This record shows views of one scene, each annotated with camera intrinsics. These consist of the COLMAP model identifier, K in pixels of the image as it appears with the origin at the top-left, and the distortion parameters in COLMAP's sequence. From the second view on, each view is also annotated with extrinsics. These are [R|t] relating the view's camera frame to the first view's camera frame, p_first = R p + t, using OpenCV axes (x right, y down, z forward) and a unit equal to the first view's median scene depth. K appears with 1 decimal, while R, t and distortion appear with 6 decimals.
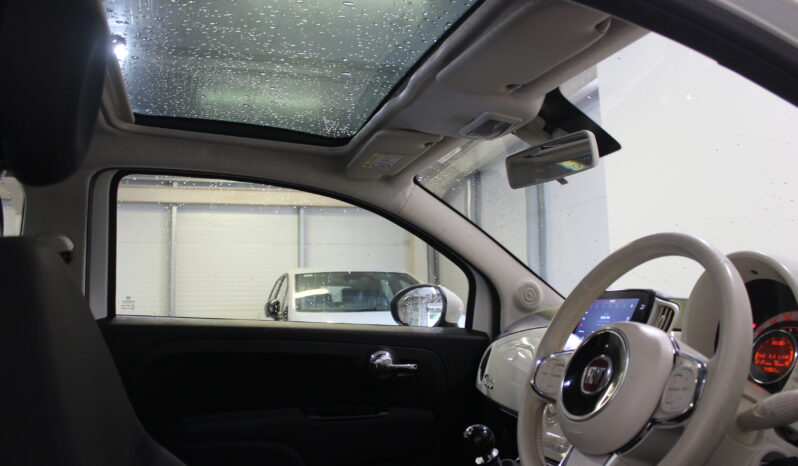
lens RADIAL K [[671.4, 0, 395.3], [0, 671.4, 233.1], [0, 0, 1]] dist [-0.136791, 0.088408]
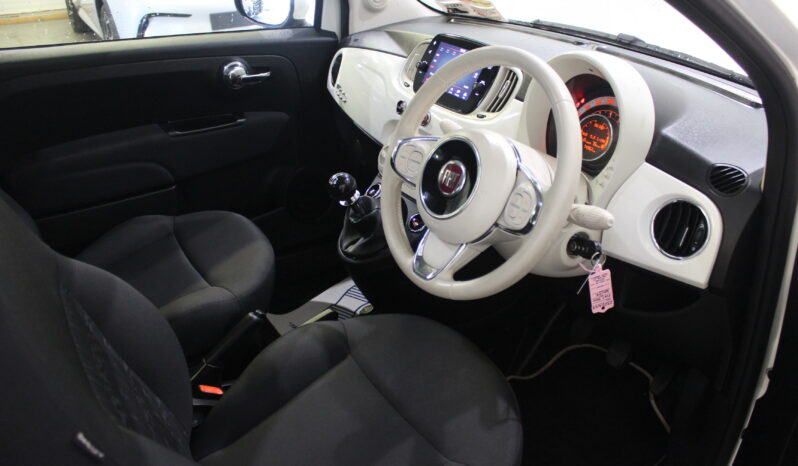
lens RADIAL K [[671.4, 0, 402.9], [0, 671.4, 234.0], [0, 0, 1]] dist [-0.136791, 0.088408]
pose [[0.966715, -0.105230, 0.233215, -0.037008], [-0.043531, 0.830571, 0.555209, -0.188074], [-0.252126, -0.546880, 0.798345, 0.002532]]
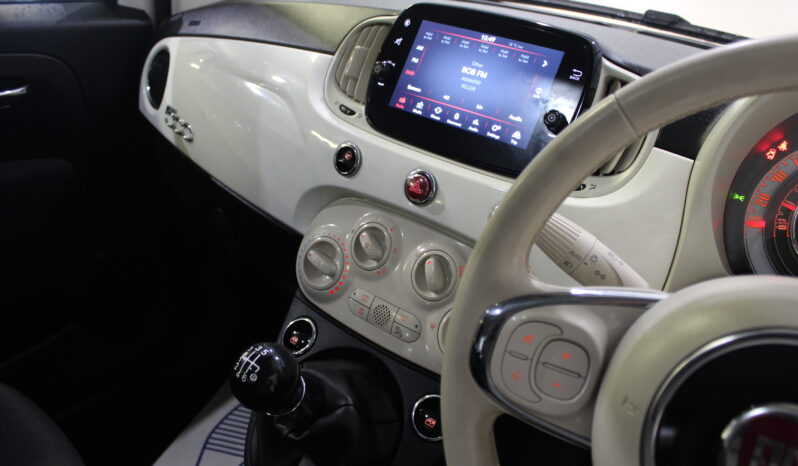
lens RADIAL K [[671.4, 0, 421.6], [0, 671.4, 245.2], [0, 0, 1]] dist [-0.136791, 0.088408]
pose [[0.814613, -0.212558, 0.539652, -0.014690], [-0.148759, 0.822736, 0.548613, -0.028578], [-0.560603, -0.527186, 0.638591, 0.481229]]
